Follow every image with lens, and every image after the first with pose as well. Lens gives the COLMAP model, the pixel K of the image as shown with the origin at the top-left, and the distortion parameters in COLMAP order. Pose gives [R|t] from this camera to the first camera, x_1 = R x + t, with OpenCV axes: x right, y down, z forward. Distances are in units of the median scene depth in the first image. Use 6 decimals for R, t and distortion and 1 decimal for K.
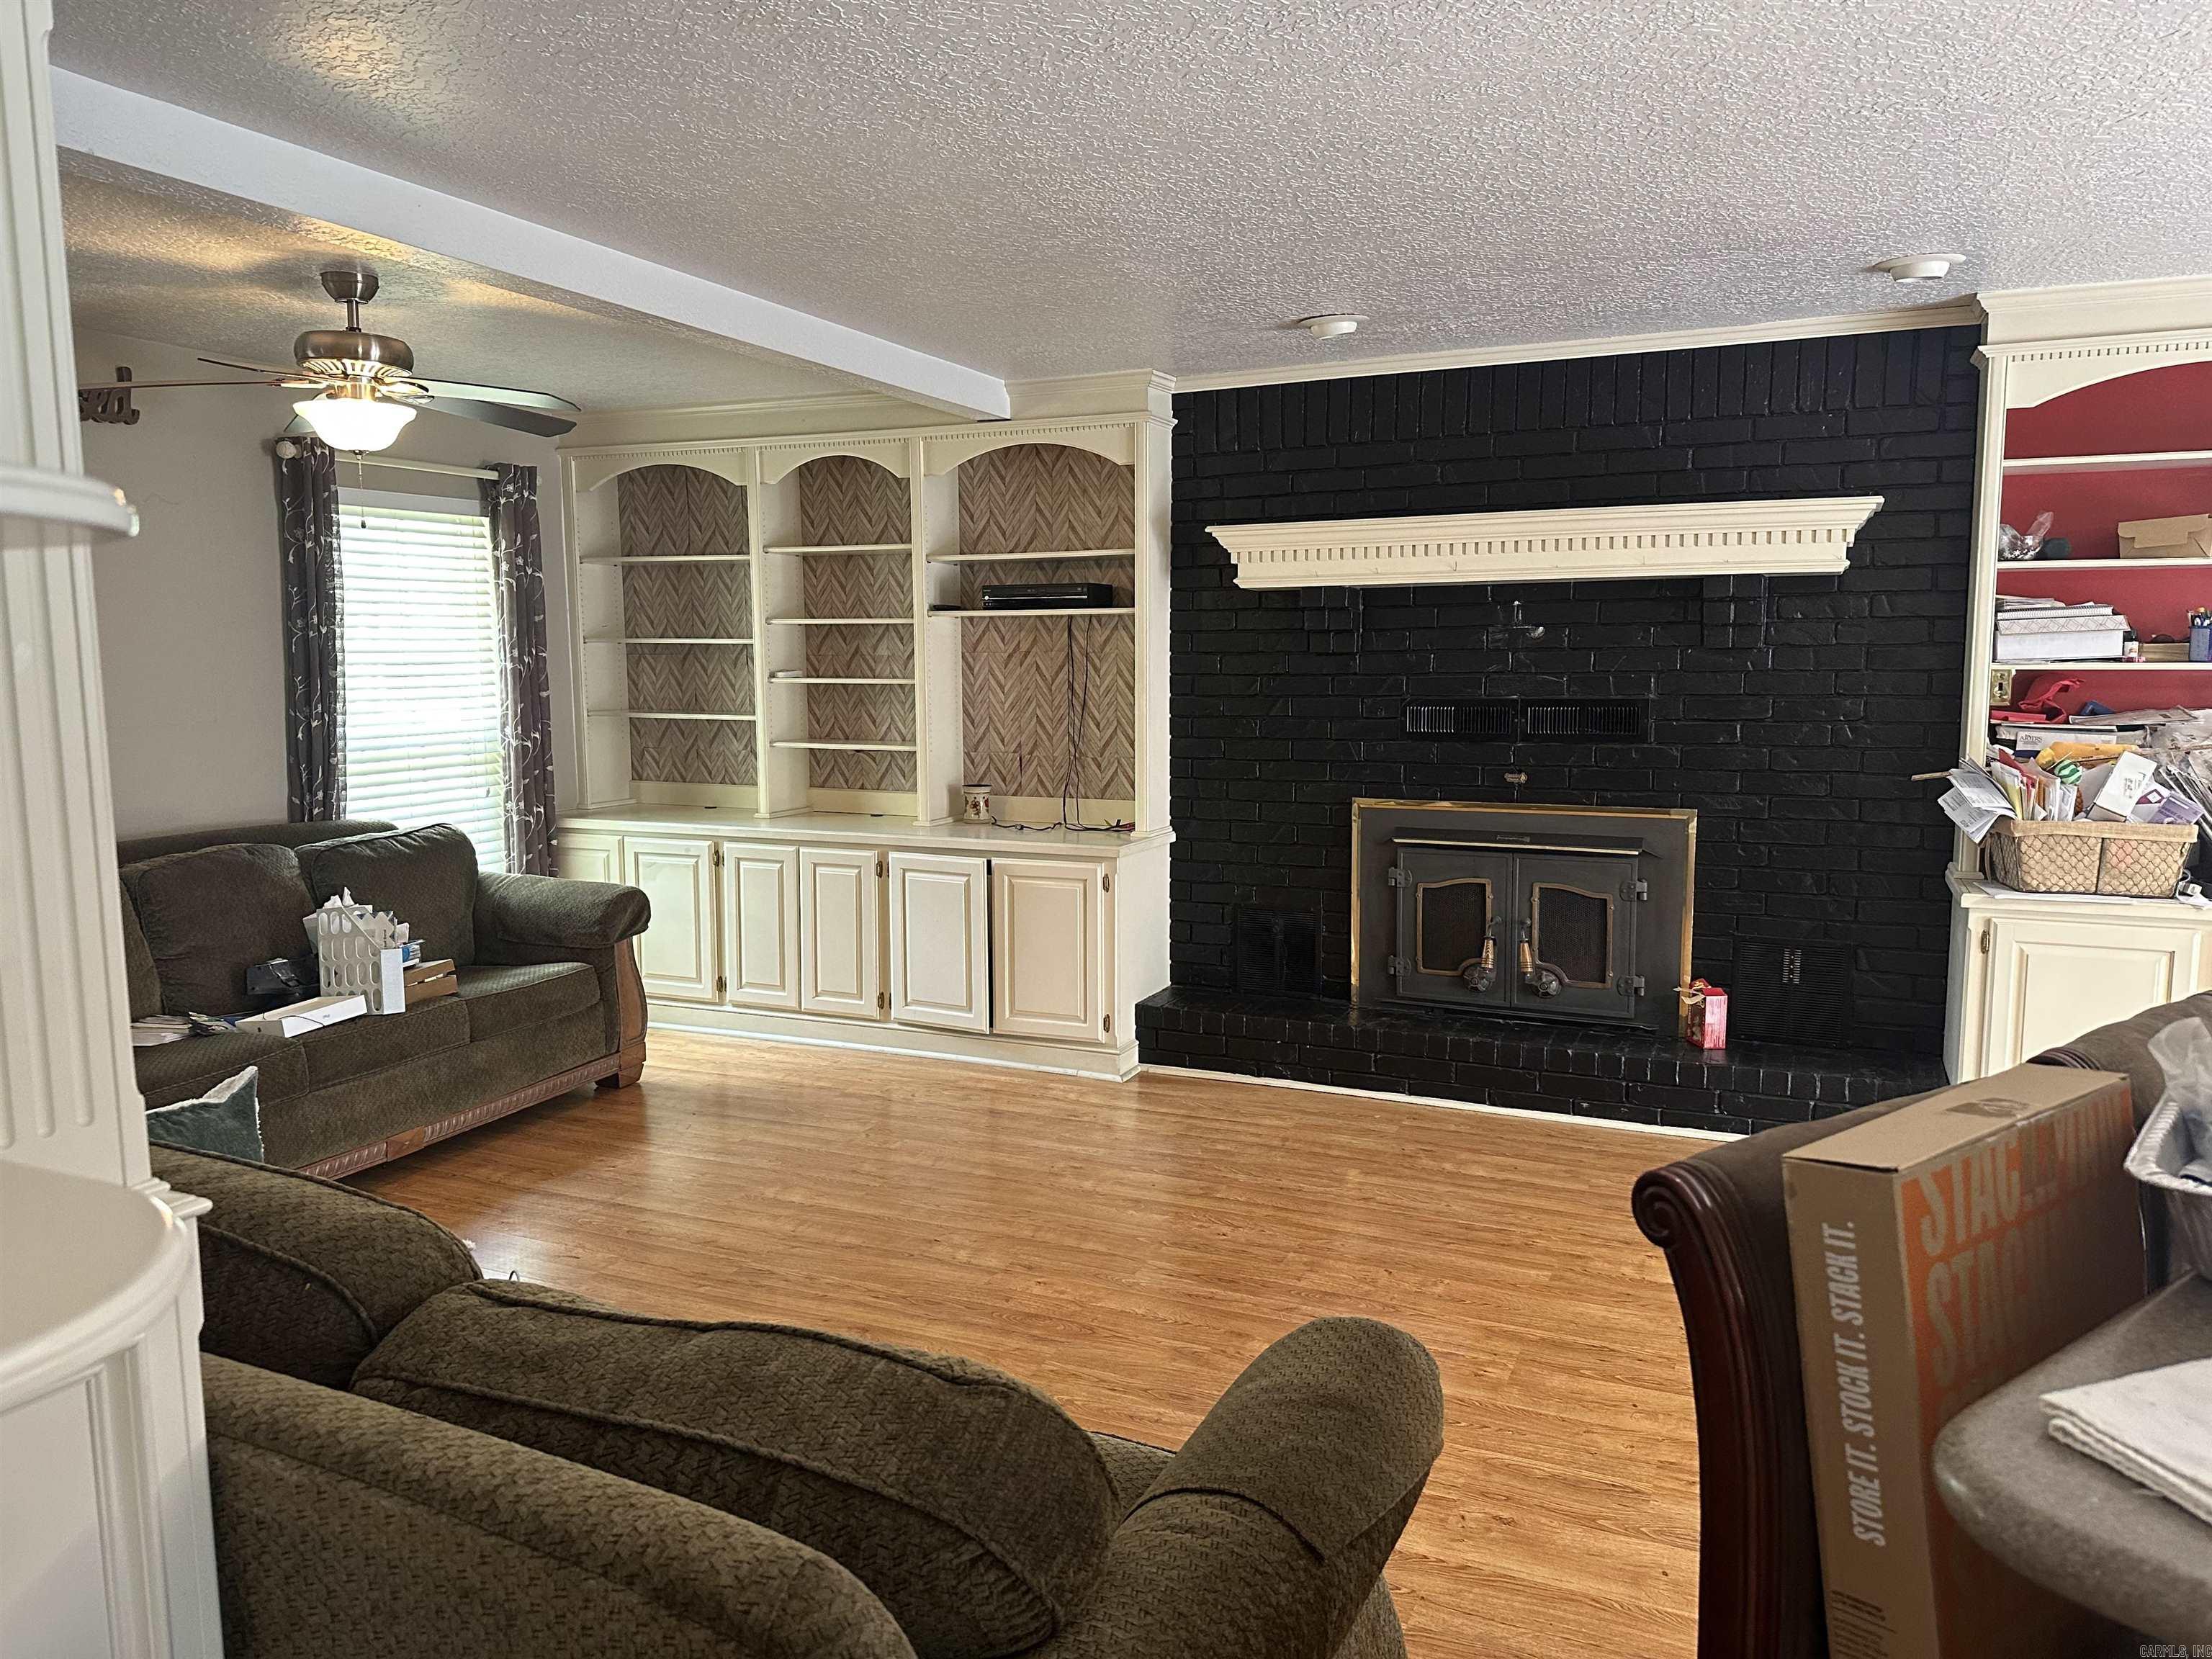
lens RADIAL K [[1551.7, 0, 1114.4], [0, 1551.7, 827.2], [0, 0, 1]] dist [0.068753, -0.094944]
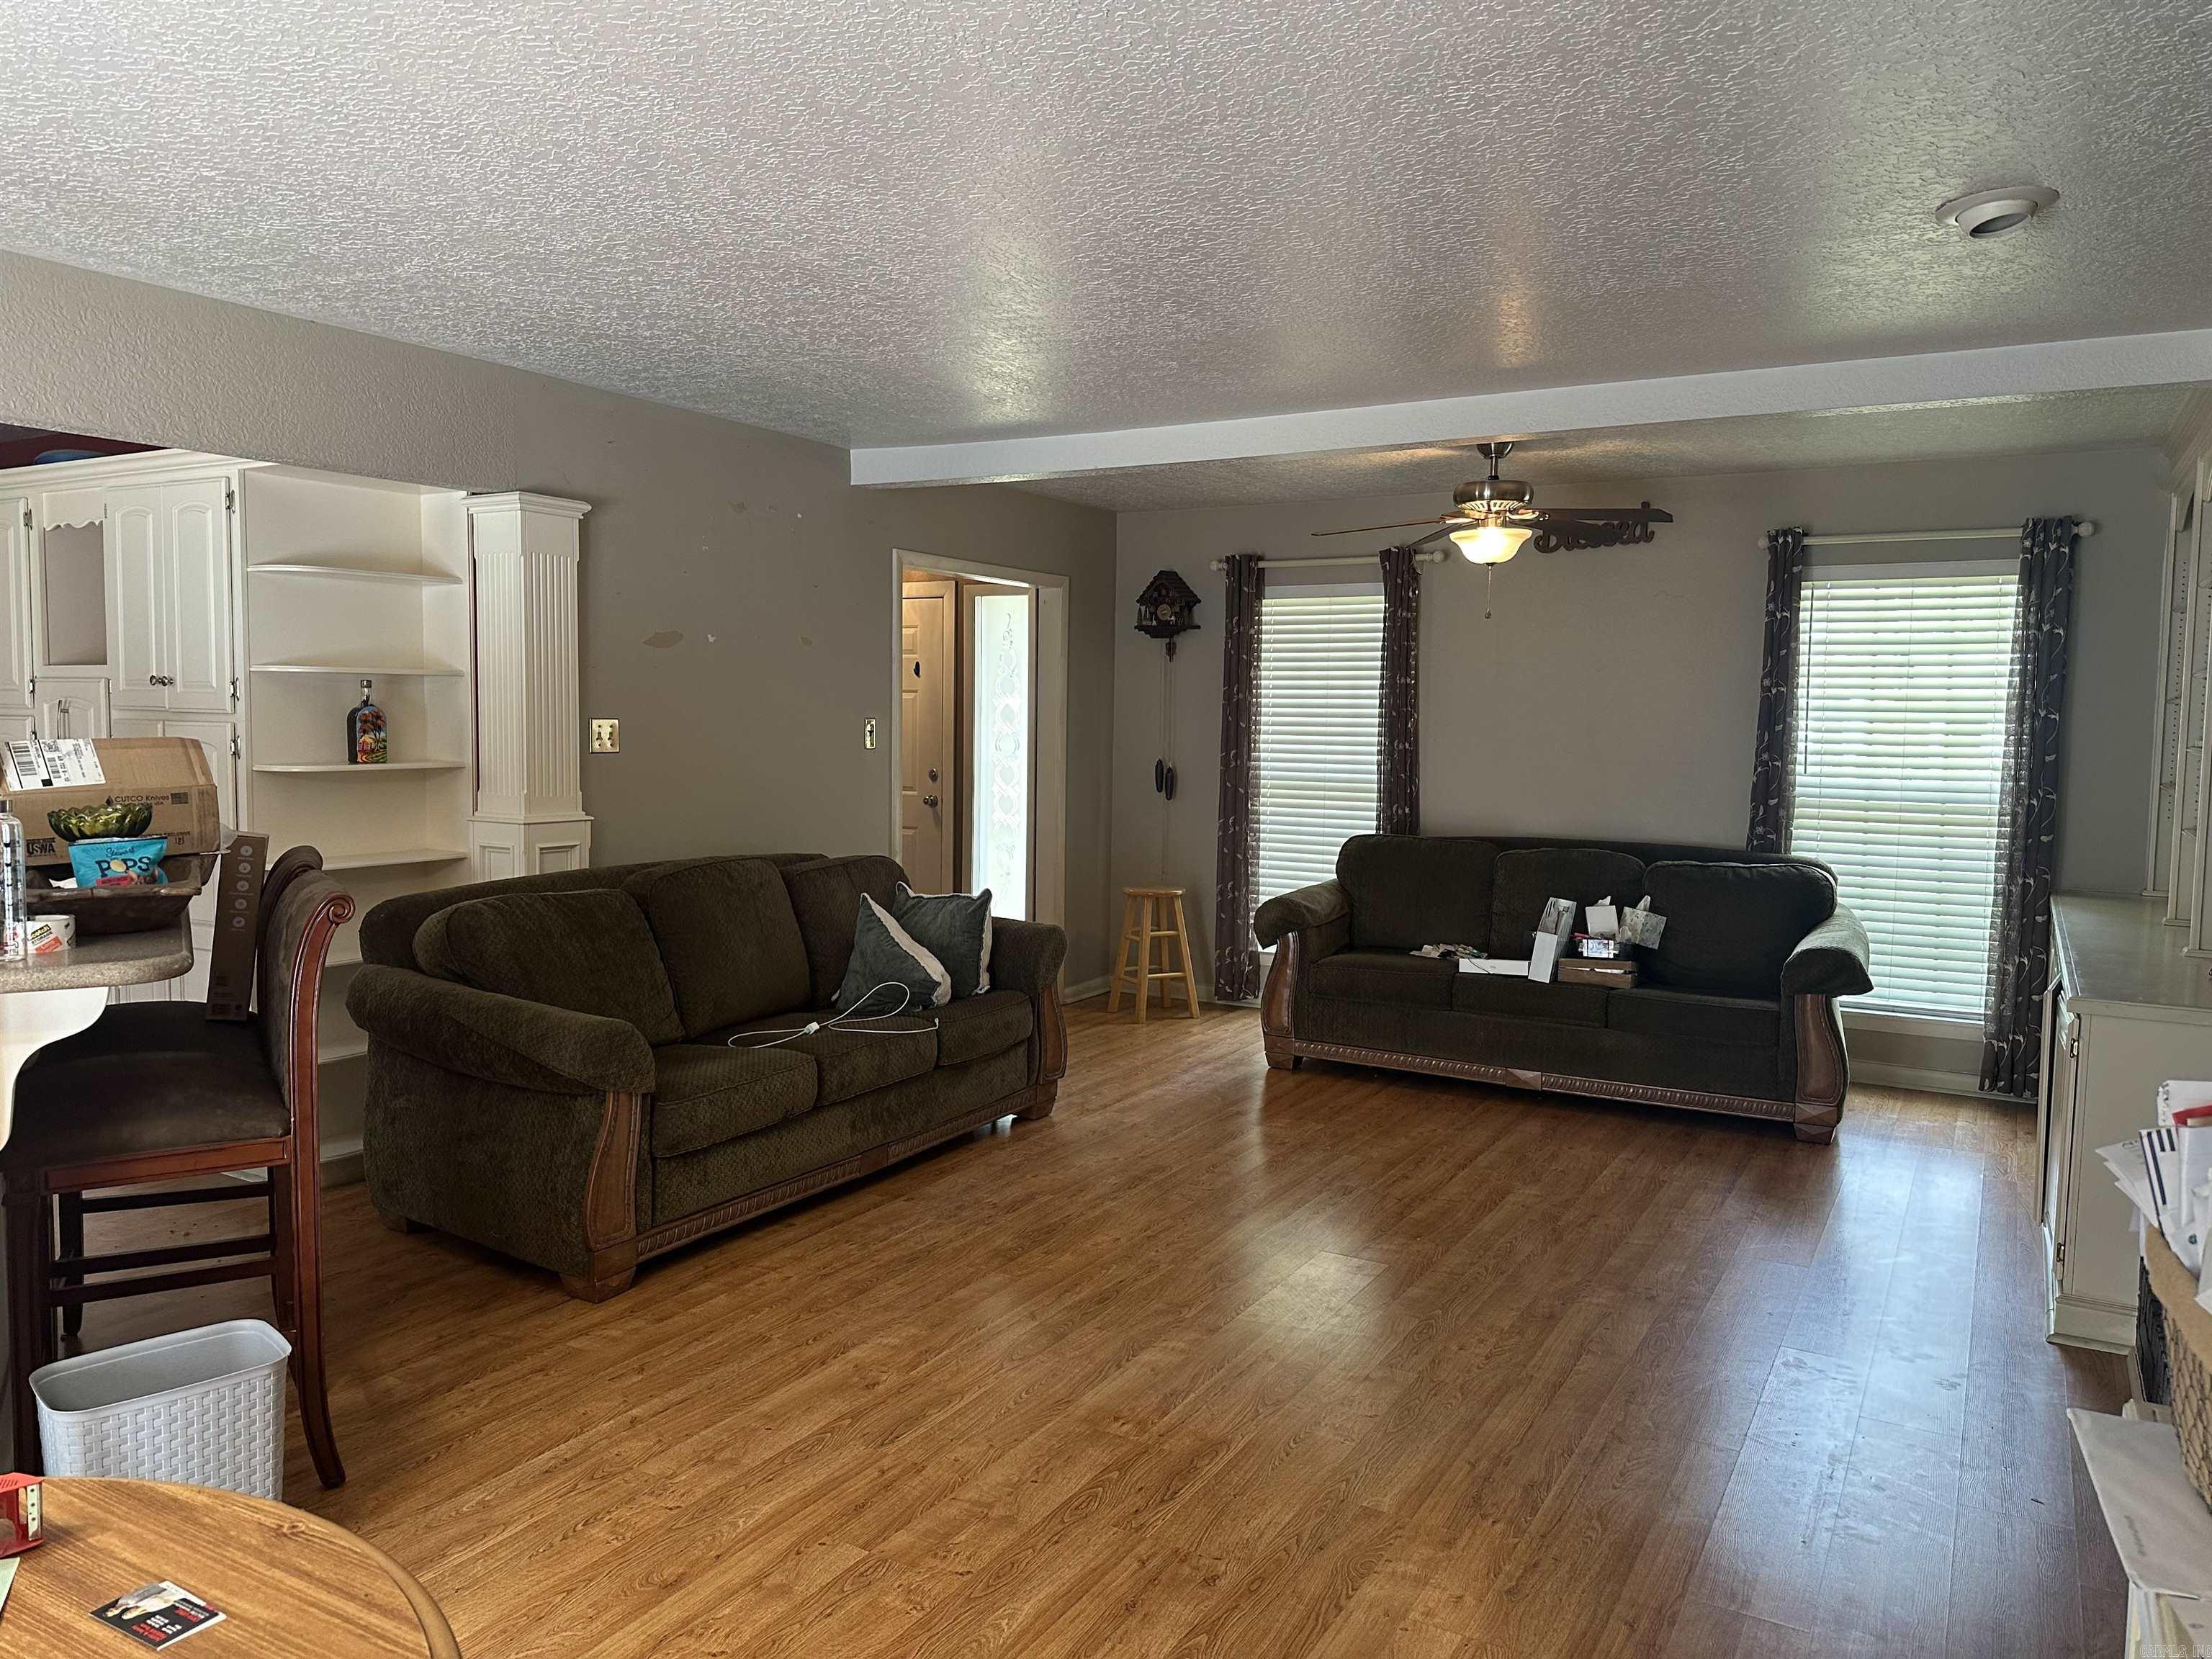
lens RADIAL K [[1551.7, 0, 1114.4], [0, 1551.7, 827.2], [0, 0, 1]] dist [0.068753, -0.094944]
pose [[-0.086071, 0.090417, -0.992178, 0.731935], [-0.129883, 0.986356, 0.101154, -0.081148], [0.987786, 0.137574, -0.073153, 0.617349]]
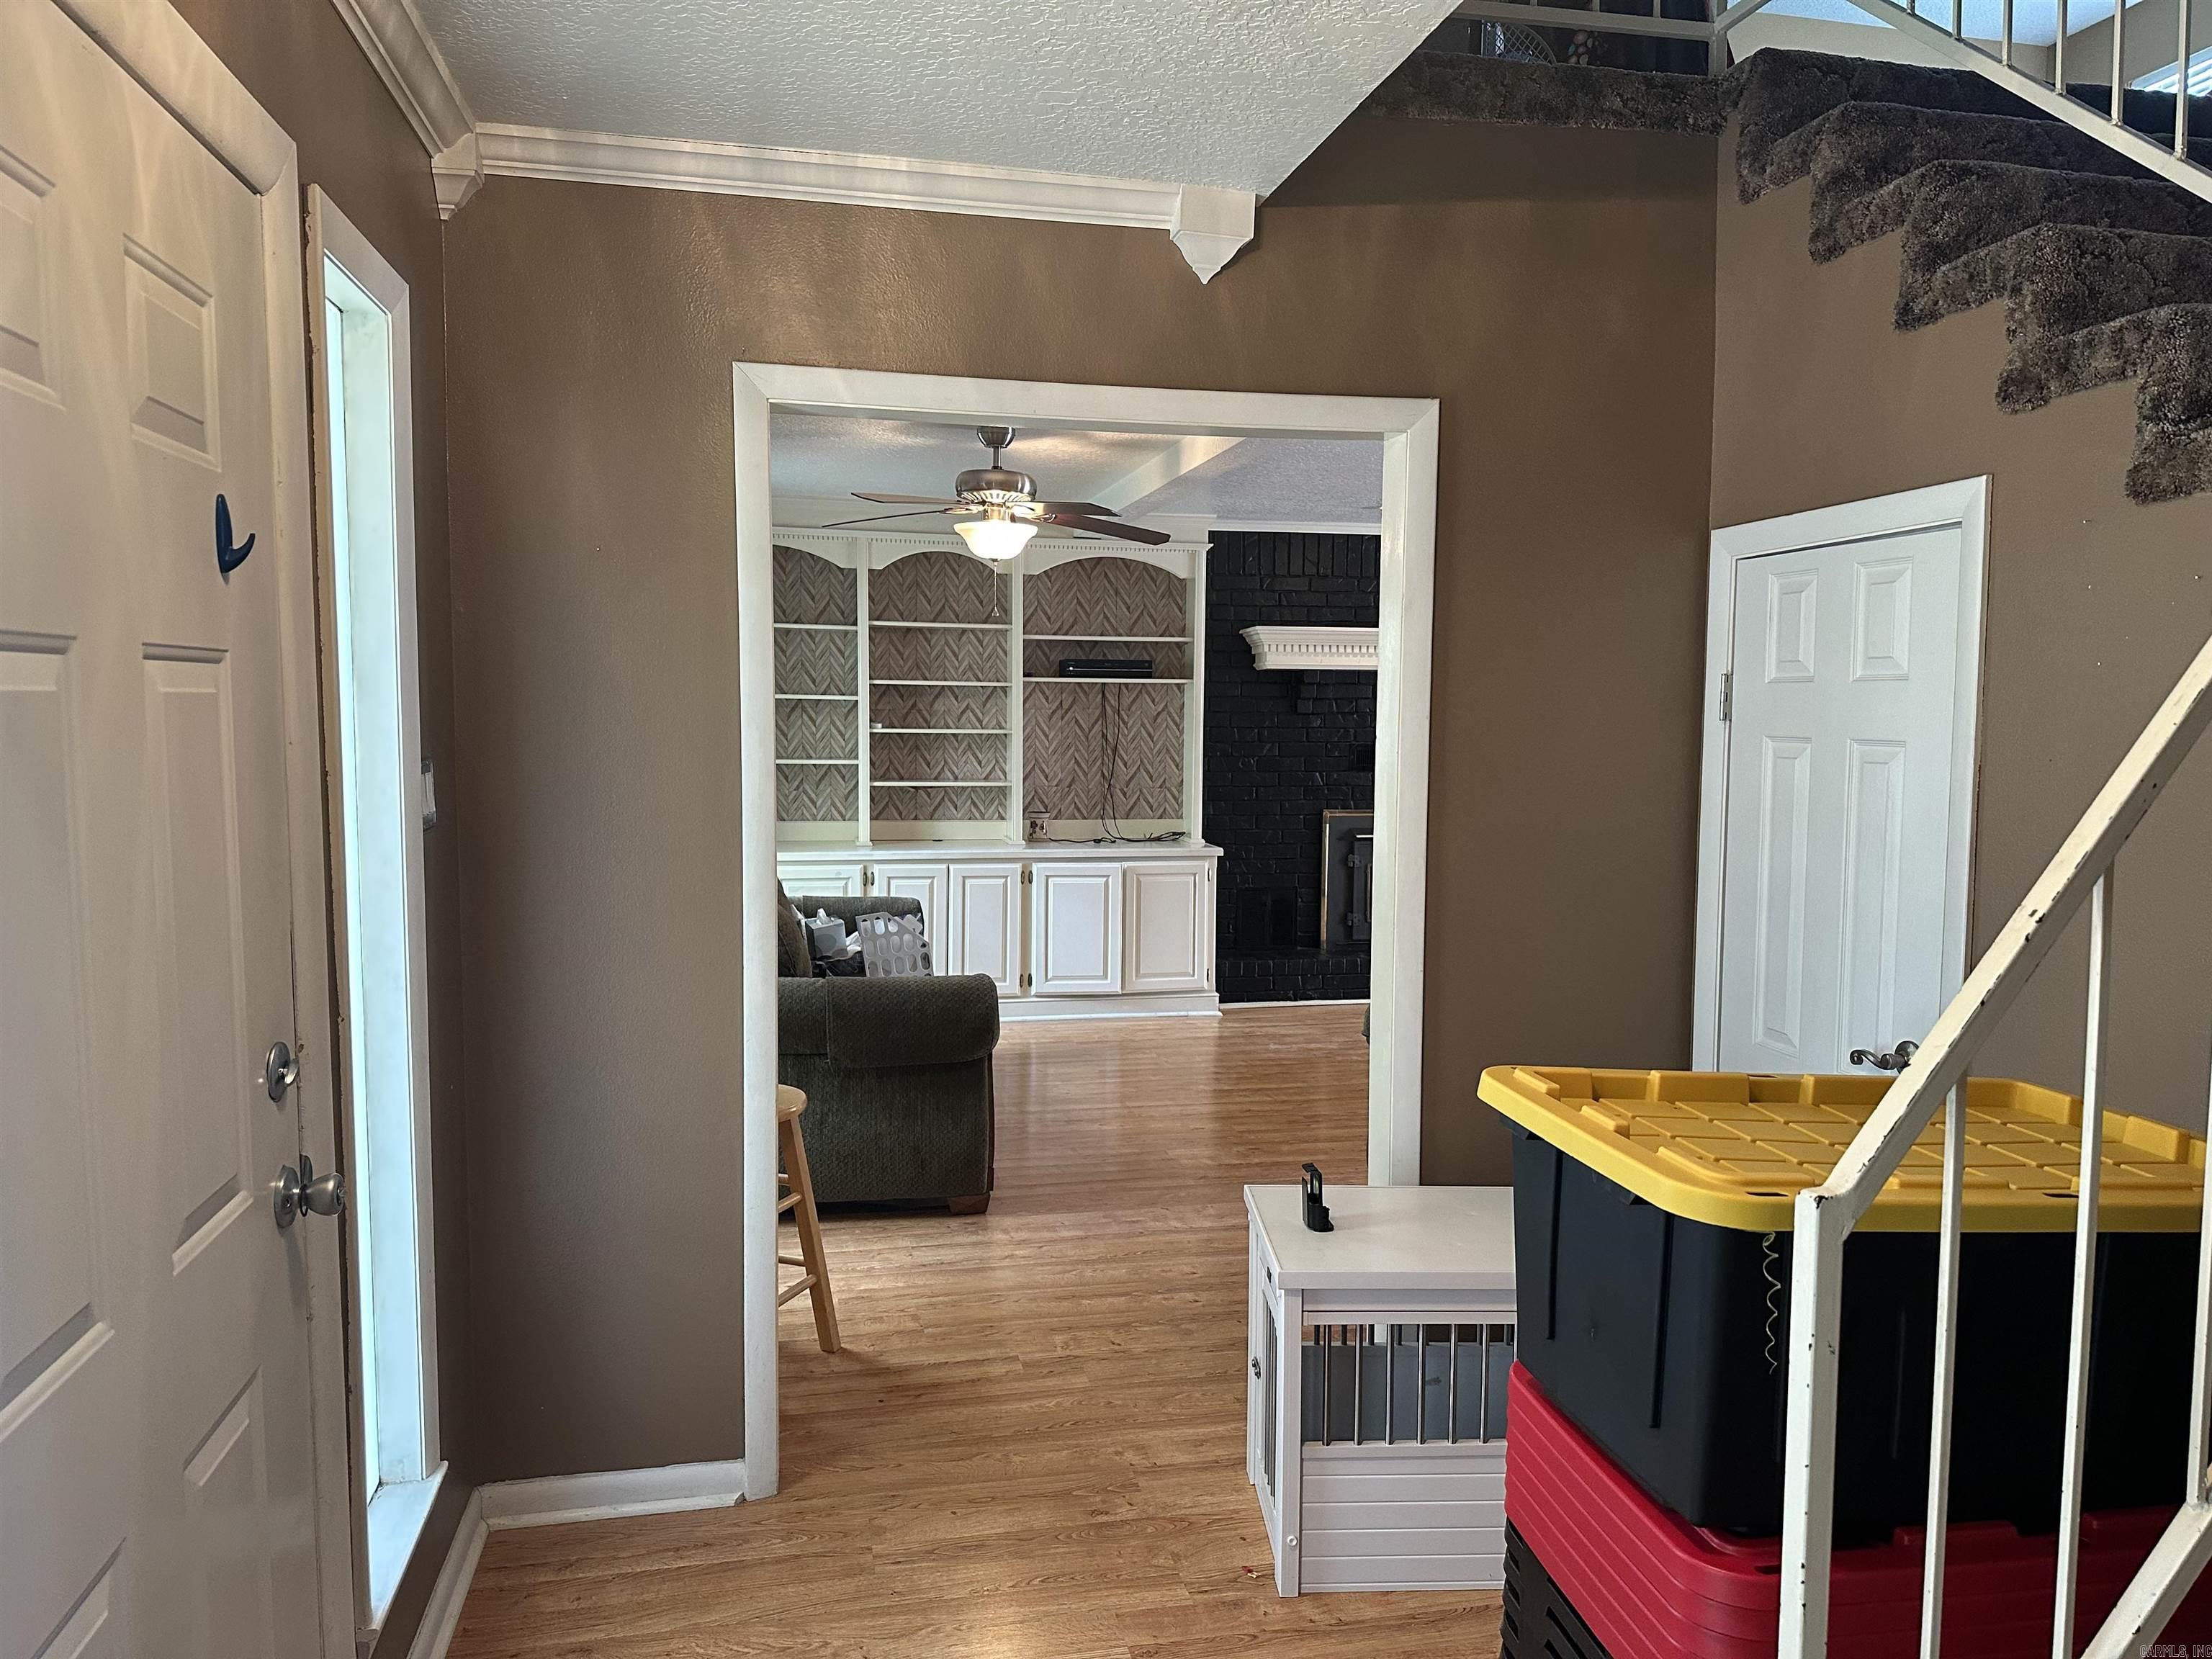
lens RADIAL K [[1549.9, 0, 1106.0], [0, 1549.9, 829.5], [0, 0, 1]] dist [0.135830, -0.213698]
pose [[0.803411, -0.032813, 0.594520, -0.914133], [0.053489, 0.998421, -0.017178, 0.014227], [-0.593018, 0.045601, 0.803897, -0.076977]]
